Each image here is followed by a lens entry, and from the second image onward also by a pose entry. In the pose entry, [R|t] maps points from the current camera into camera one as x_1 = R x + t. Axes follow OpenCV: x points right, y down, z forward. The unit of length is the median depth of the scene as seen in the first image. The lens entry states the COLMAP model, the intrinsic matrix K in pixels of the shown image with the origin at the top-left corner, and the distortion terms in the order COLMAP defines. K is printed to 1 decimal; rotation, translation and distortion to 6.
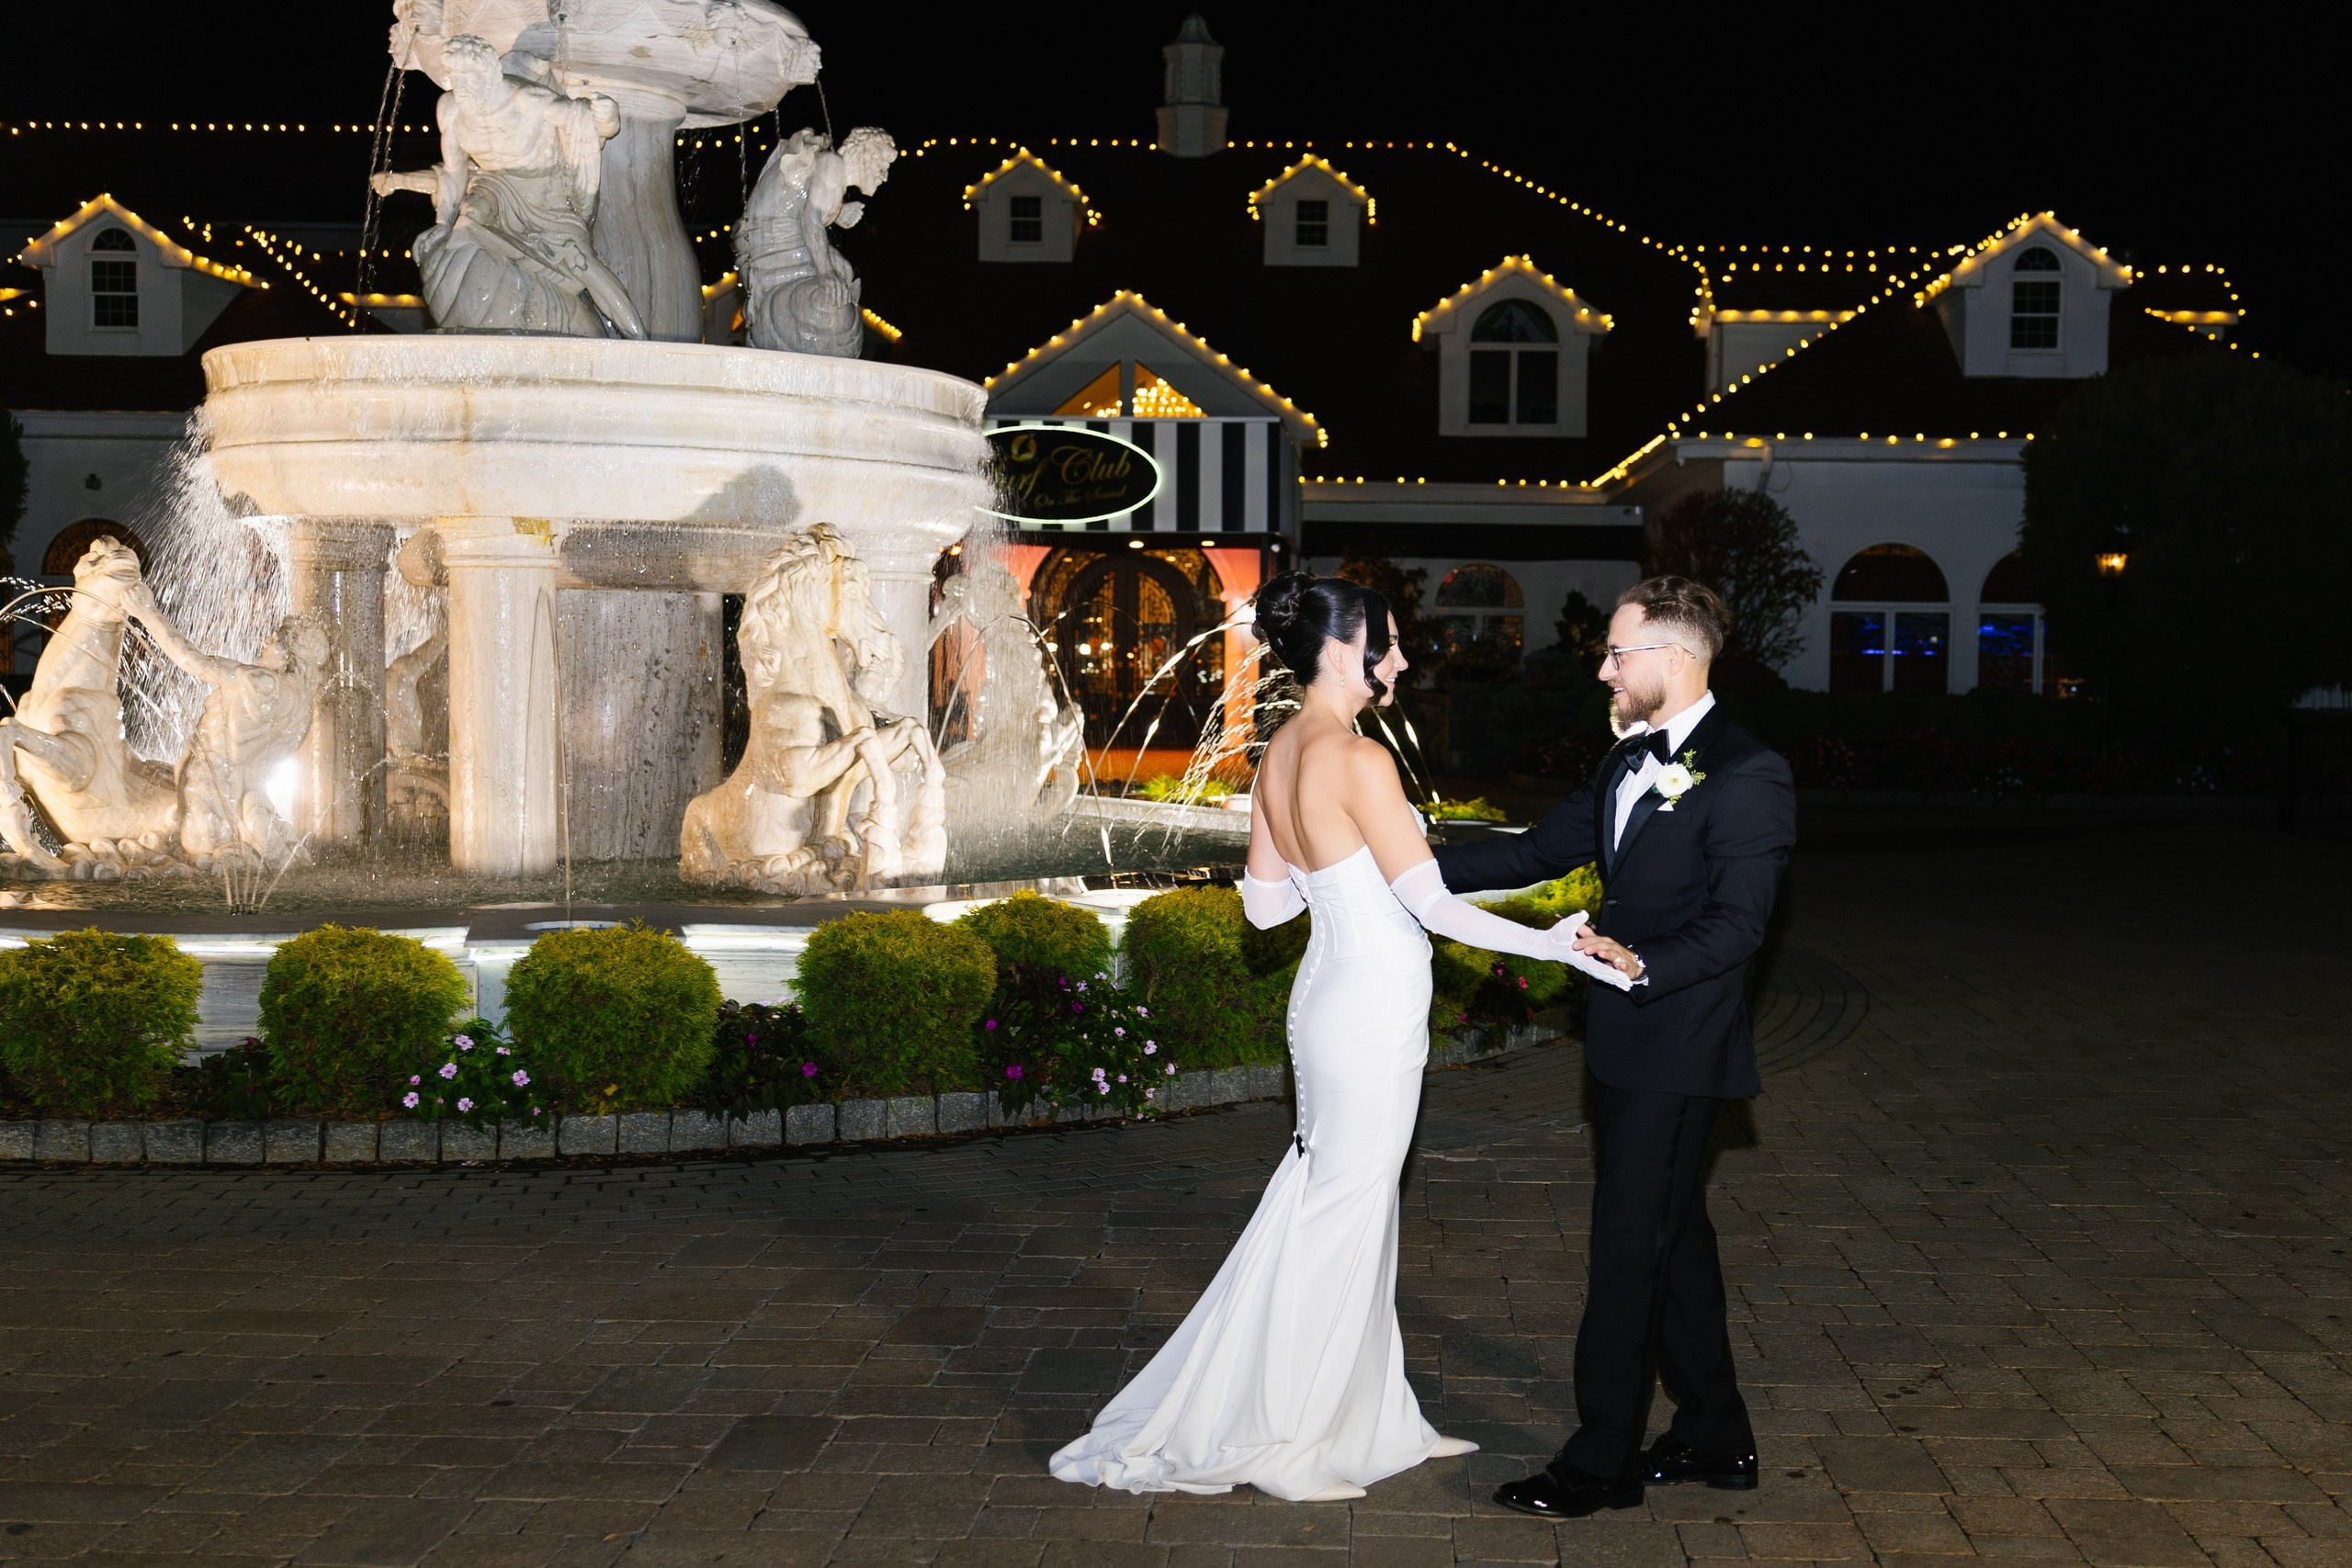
lens RADIAL K [[2435.7, 0, 1270.0], [0, 2435.7, 793.6], [0, 0, 1]] dist [0.017304, 0.000000]
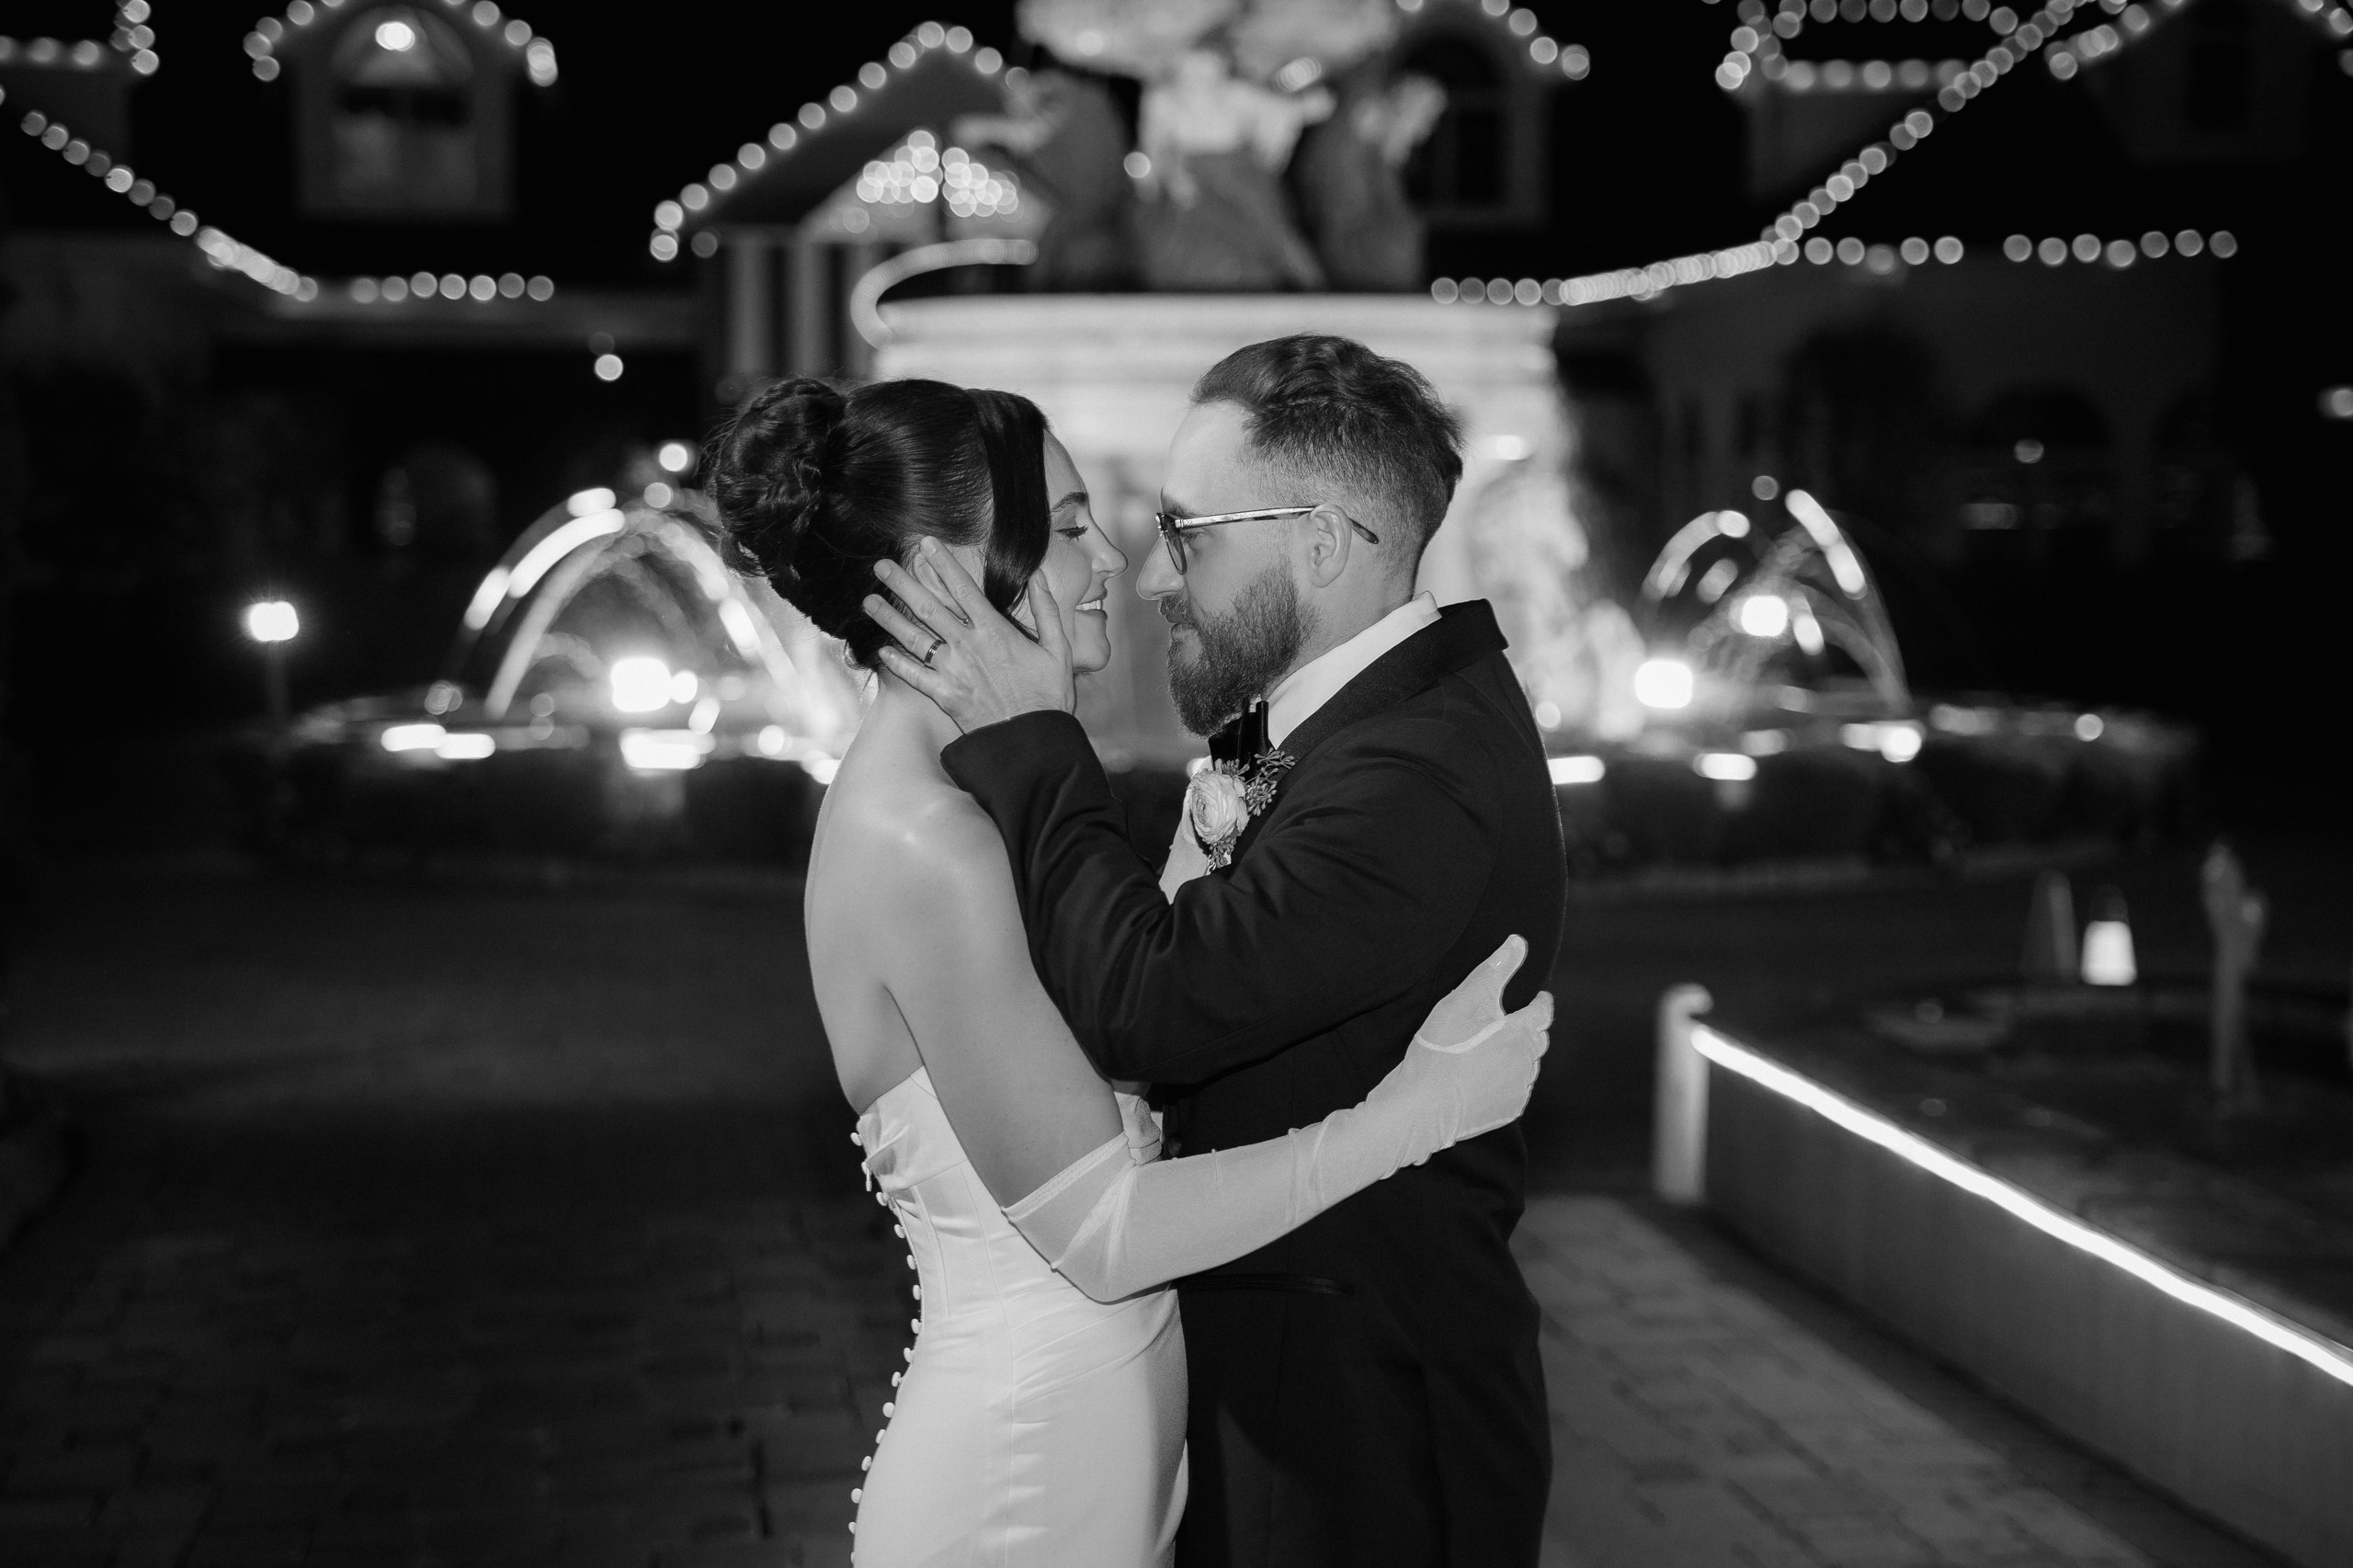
lens RADIAL K [[4537.3, 0, 1083.8], [0, 4537.3, 795.4], [0, 0, 1]] dist [0.315814, 0.000000]
pose [[0.990905, -0.024098, 0.132388, -0.300785], [0.023279, 0.999699, 0.007729, 0.016666], [-0.132534, -0.004577, 0.991168, -0.524708]]
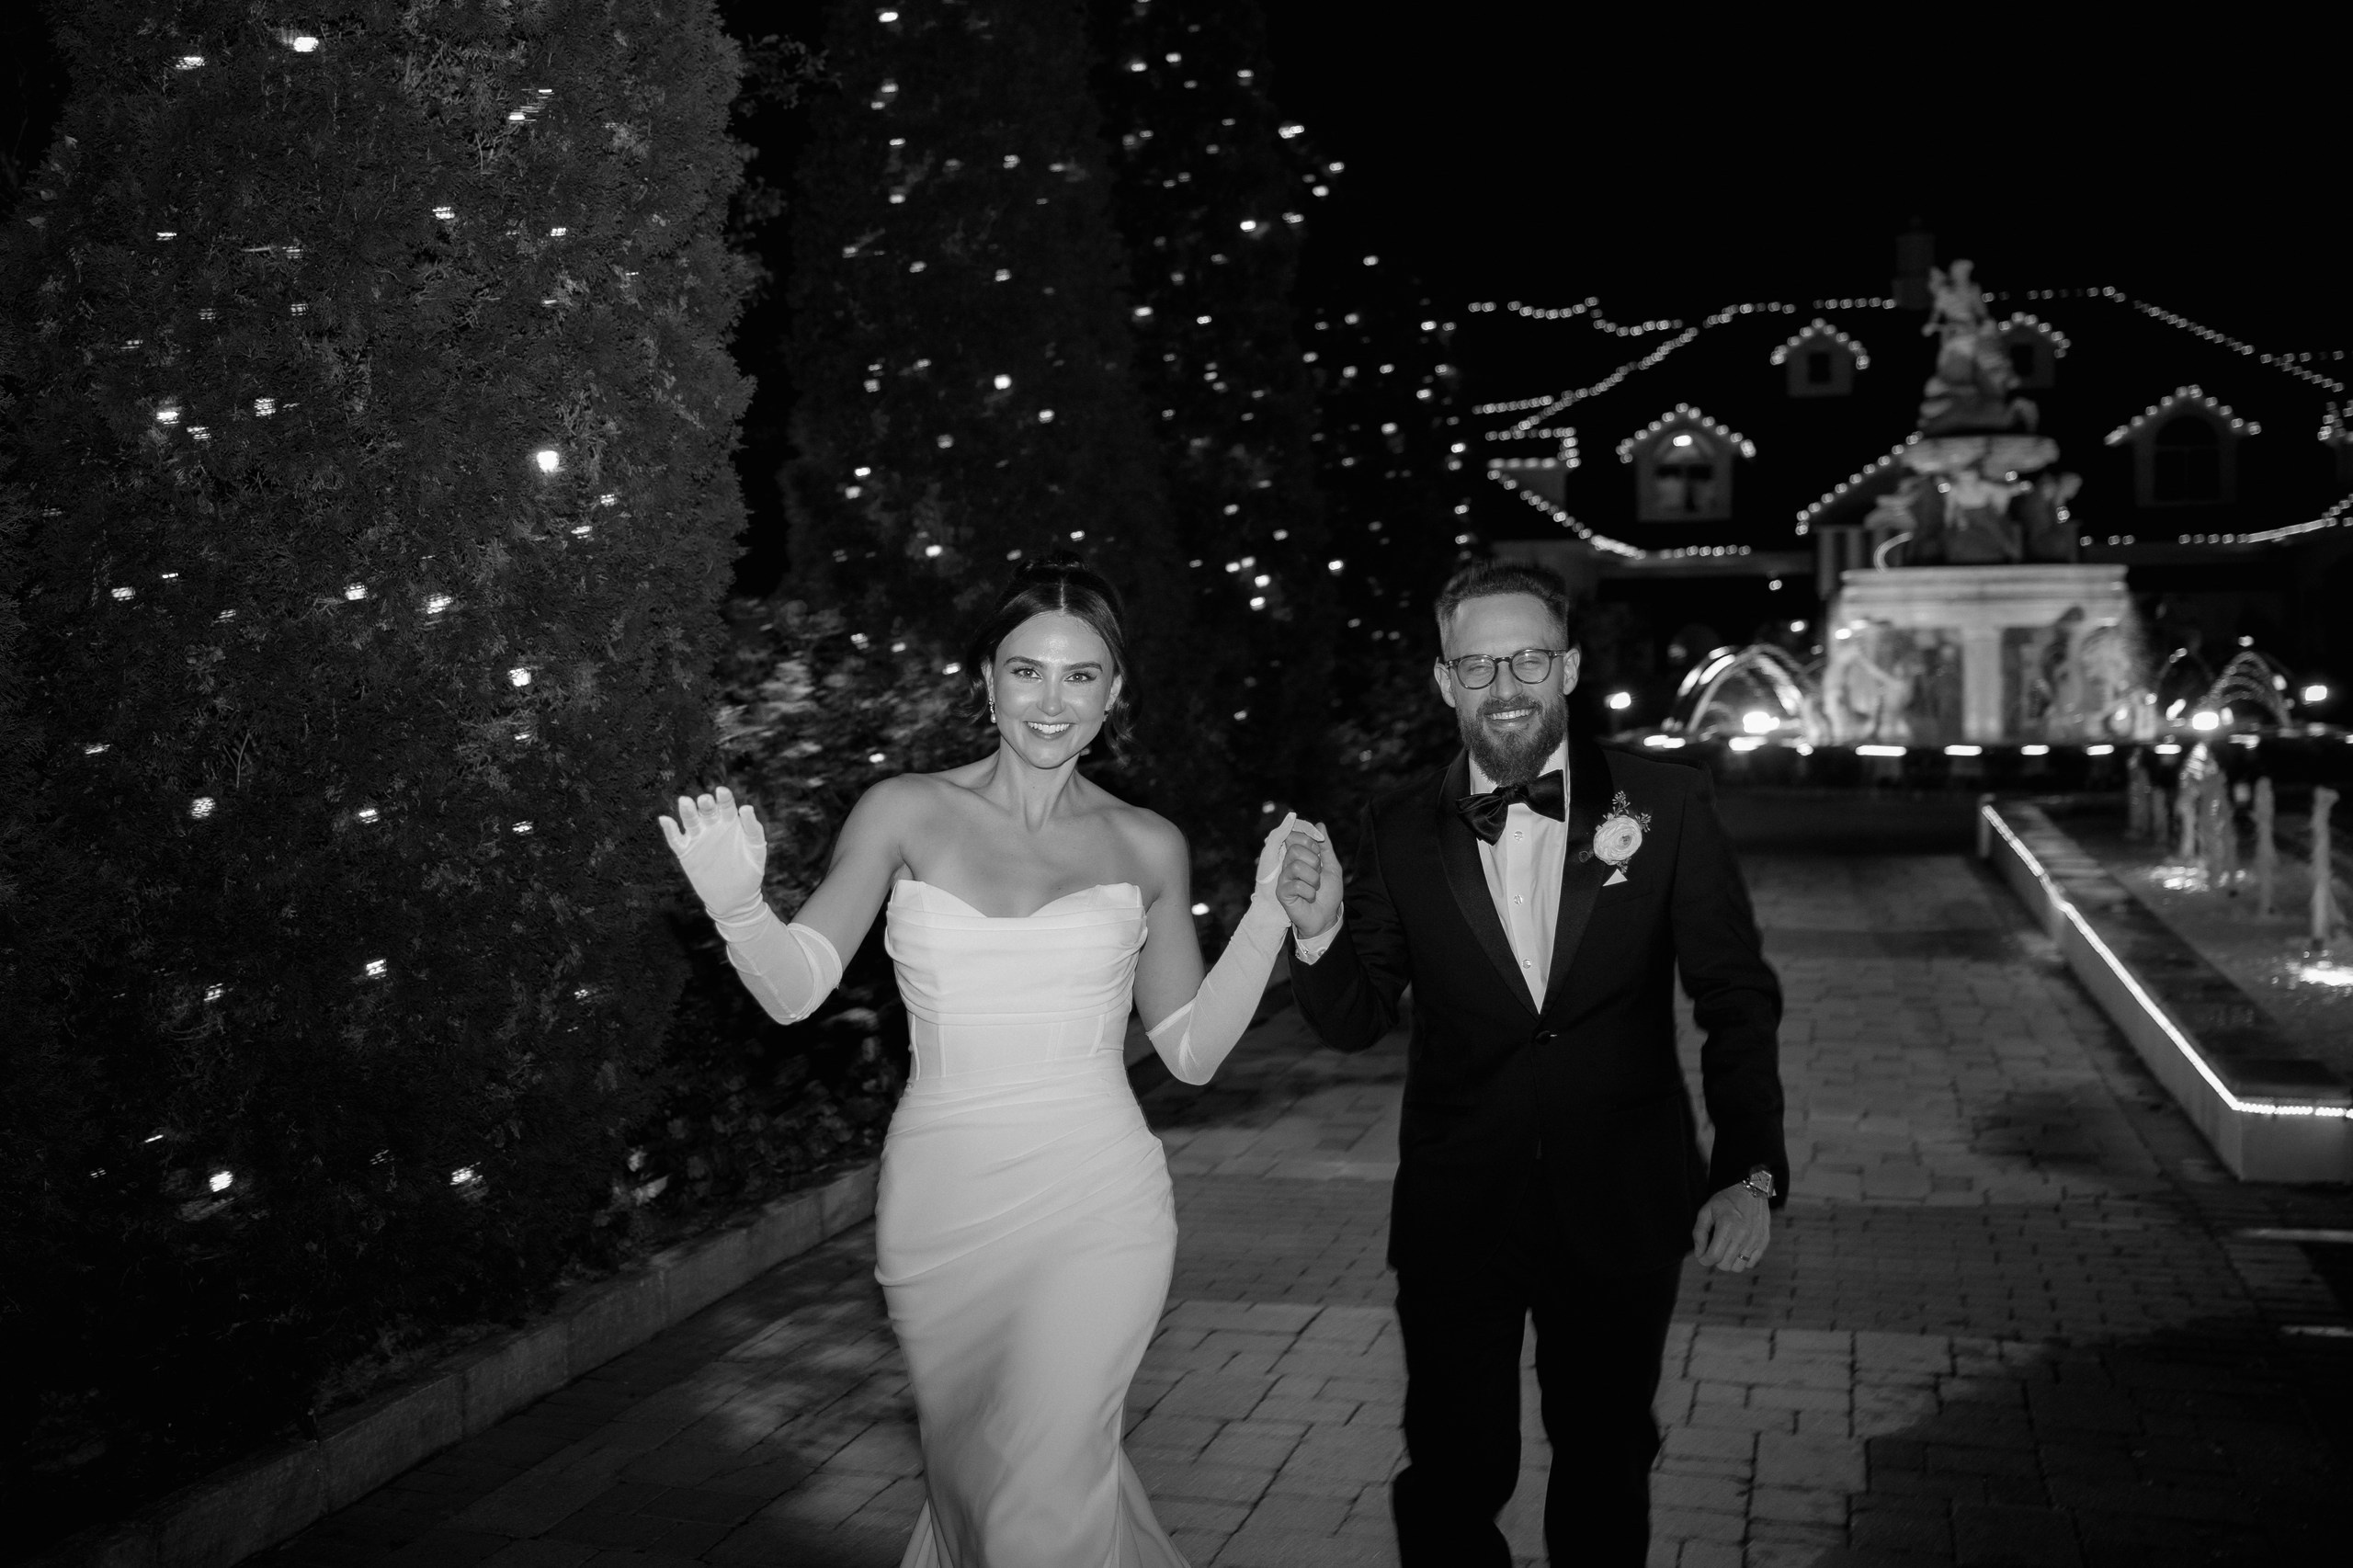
lens RADIAL K [[2413.2, 0, 1210.3], [0, 2413.2, 664.9], [0, 0, 1]] dist [0.002792, 0.000000]
pose [[0.975106, -0.027786, -0.219992, -0.258439], [0.016252, 0.998405, -0.054070, 0.035333], [0.221144, 0.049149, 0.974002, -0.917121]]
